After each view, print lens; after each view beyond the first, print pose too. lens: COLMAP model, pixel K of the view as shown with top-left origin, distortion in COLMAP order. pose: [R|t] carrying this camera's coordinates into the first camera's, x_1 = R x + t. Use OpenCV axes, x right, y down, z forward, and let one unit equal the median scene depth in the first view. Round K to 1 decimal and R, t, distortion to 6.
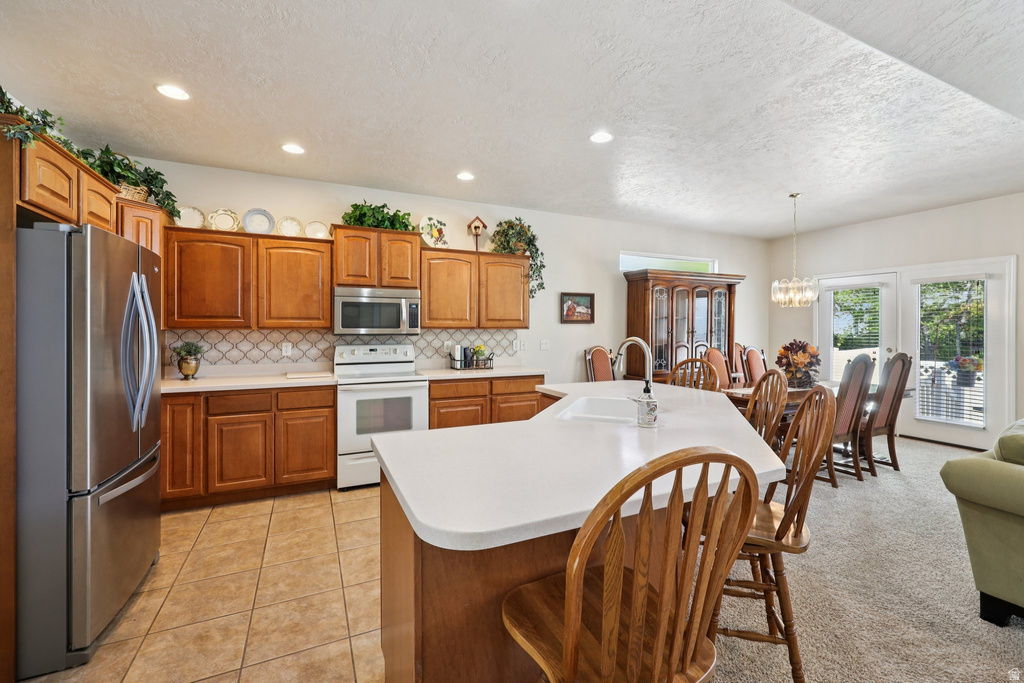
lens RADIAL K [[438.6, 0, 516.9], [0, 438.6, 332.9], [0, 0, 1]] dist [0.000231, -0.000050]
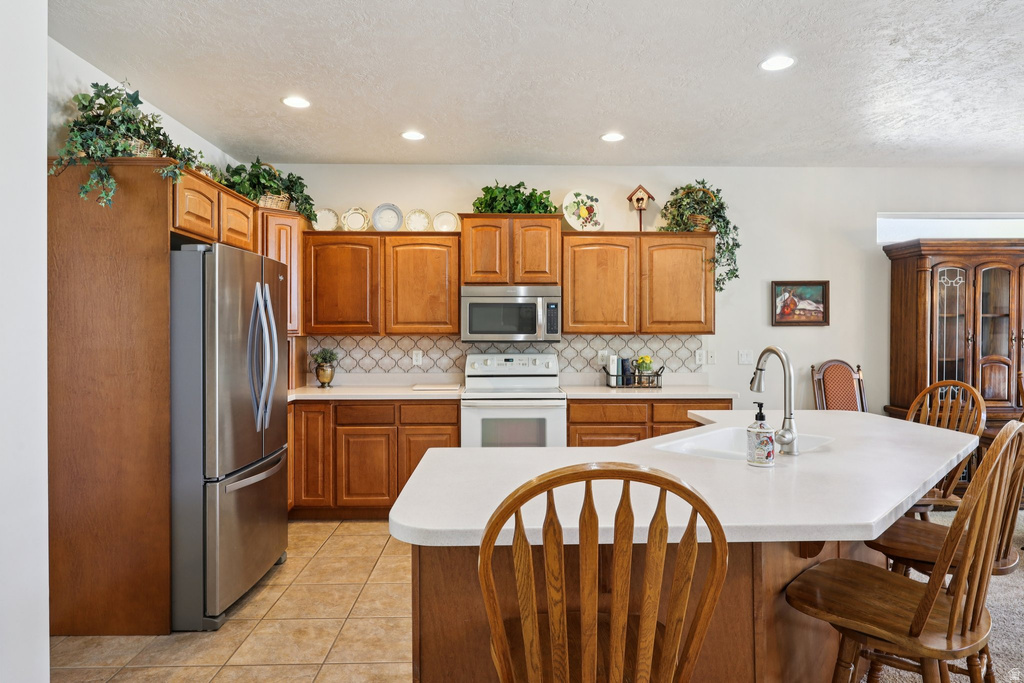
lens RADIAL K [[612.9, 0, 512.0], [0, 612.9, 341.5], [0, 0, 1]] dist [-0.003672, -0.000899]
pose [[0.913275, 0.002595, -0.407336, 0.167894], [-0.001442, 0.999994, 0.003137, 0.000052], [0.407341, -0.002277, 0.913273, -0.061514]]
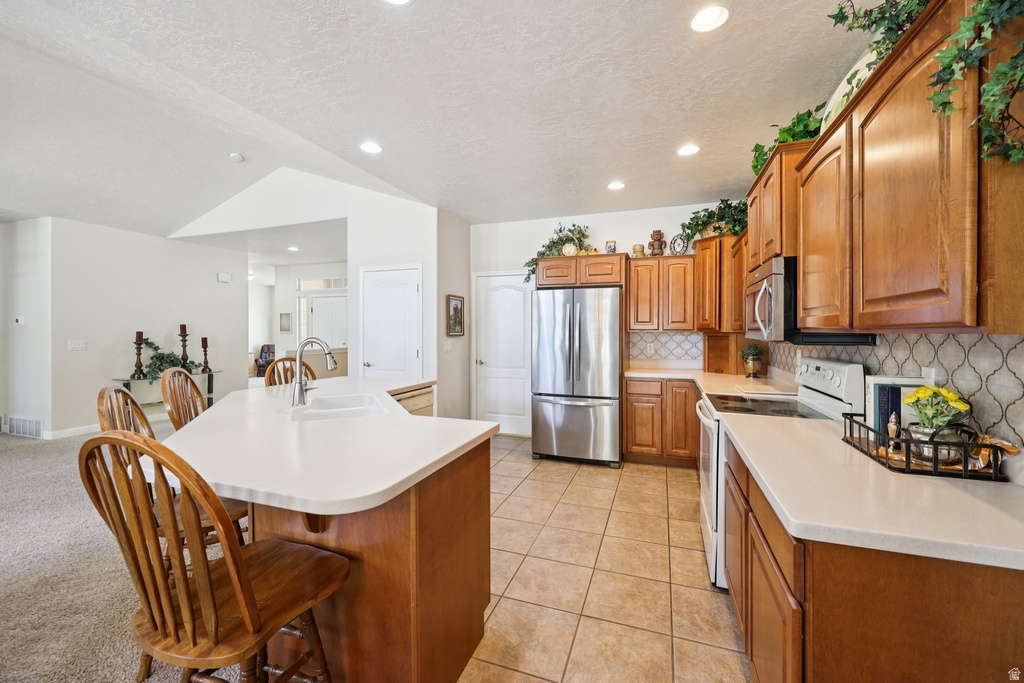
lens RADIAL K [[404.9, 0, 518.1], [0, 404.9, 337.2], [0, 0, 1]] dist [-0.000003, 0.000002]
pose [[-0.703285, 0.007683, -0.710866, 0.371653], [-0.010362, 0.999725, 0.021056, -0.010552], [0.710832, 0.022175, -0.703012, 1.229668]]
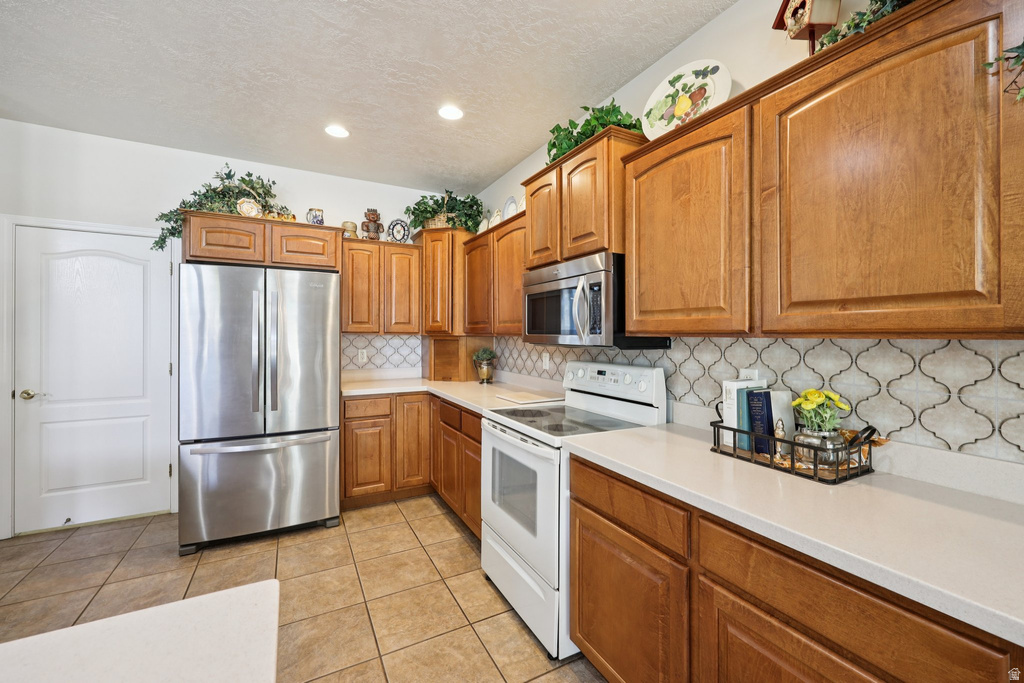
lens RADIAL K [[413.9, 0, 514.7], [0, 413.9, 334.4], [0, 0, 1]] dist [-0.001477, -0.000110]
pose [[0.052159, -0.002194, -0.998636, 0.231288], [-0.014107, 0.999896, -0.002934, -0.008688], [0.998539, 0.014241, 0.052123, 0.965016]]
